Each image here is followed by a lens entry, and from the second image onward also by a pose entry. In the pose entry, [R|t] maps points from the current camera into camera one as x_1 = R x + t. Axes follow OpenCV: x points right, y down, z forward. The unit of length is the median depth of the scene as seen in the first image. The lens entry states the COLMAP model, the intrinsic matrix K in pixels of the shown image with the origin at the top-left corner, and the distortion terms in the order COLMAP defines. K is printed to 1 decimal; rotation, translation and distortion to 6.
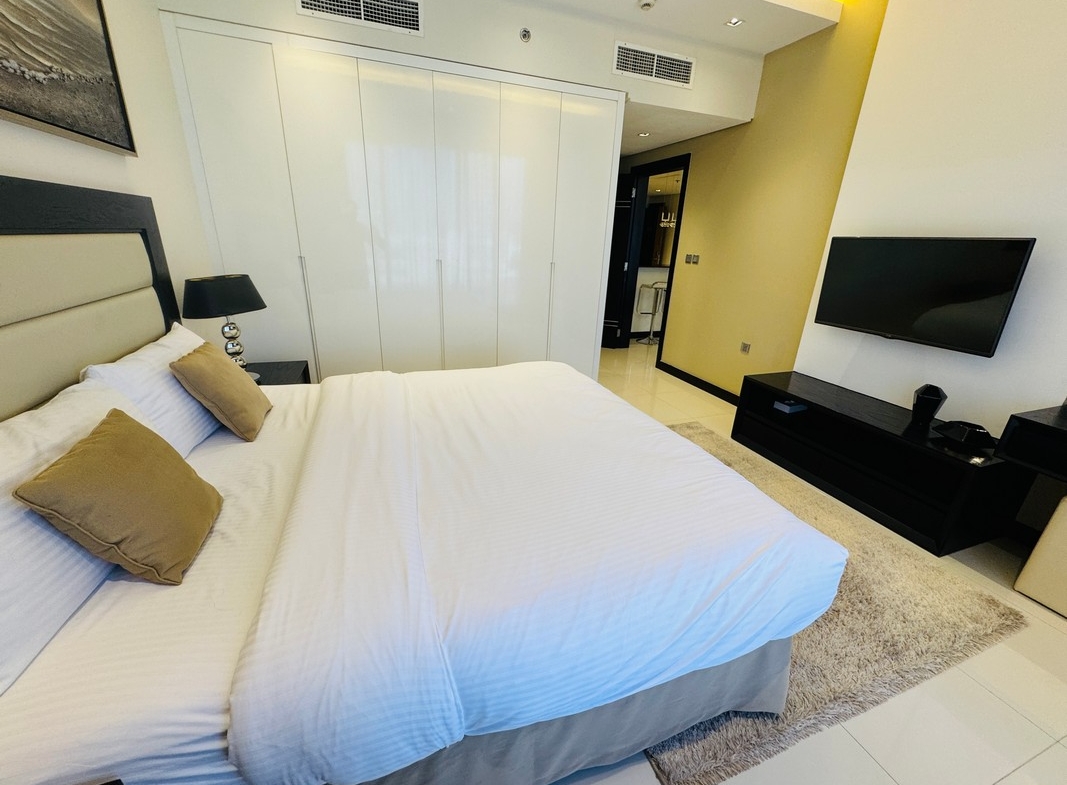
lens RADIAL K [[425.1, 0, 530.1], [0, 425.1, 392.0], [0, 0, 1]] dist [-0.002490, 0.000214]
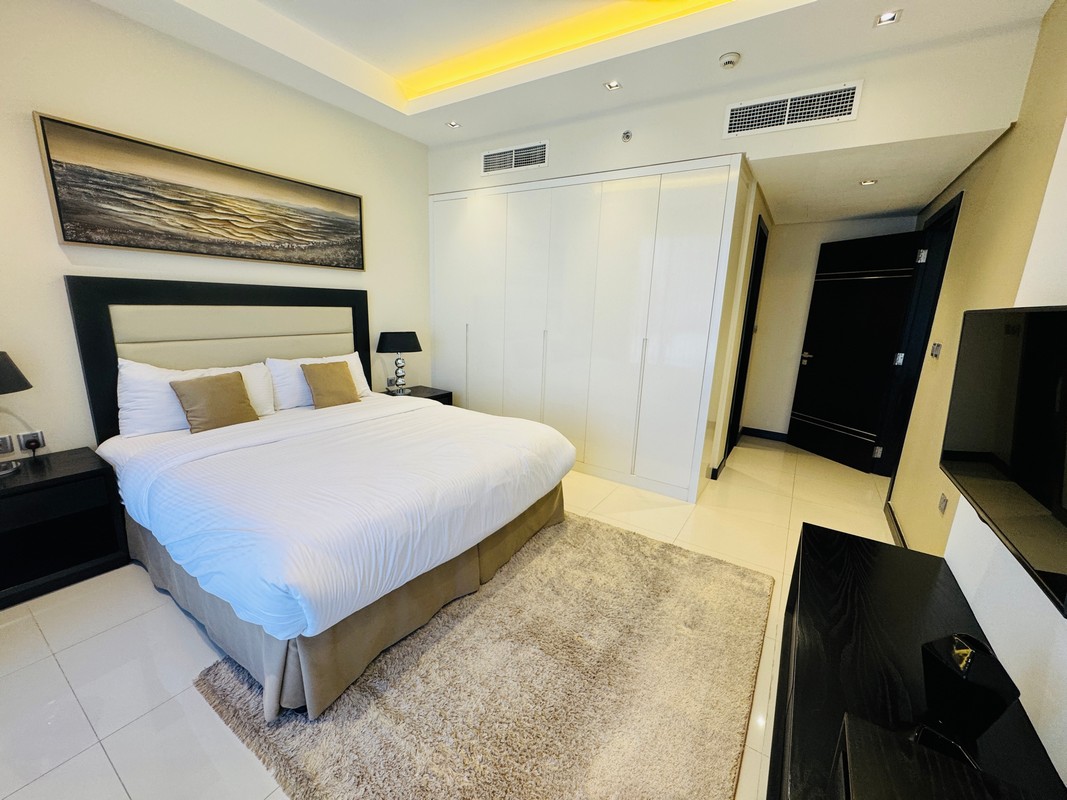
lens RADIAL K [[425.1, 0, 531.8], [0, 425.1, 397.7], [0, 0, 1]] dist [-0.002490, 0.000214]
pose [[0.606276, 0.158217, -0.779357, 0.776323], [-0.286100, 0.957787, -0.028122, -0.088728], [0.742008, 0.240024, 0.625949, 0.282534]]
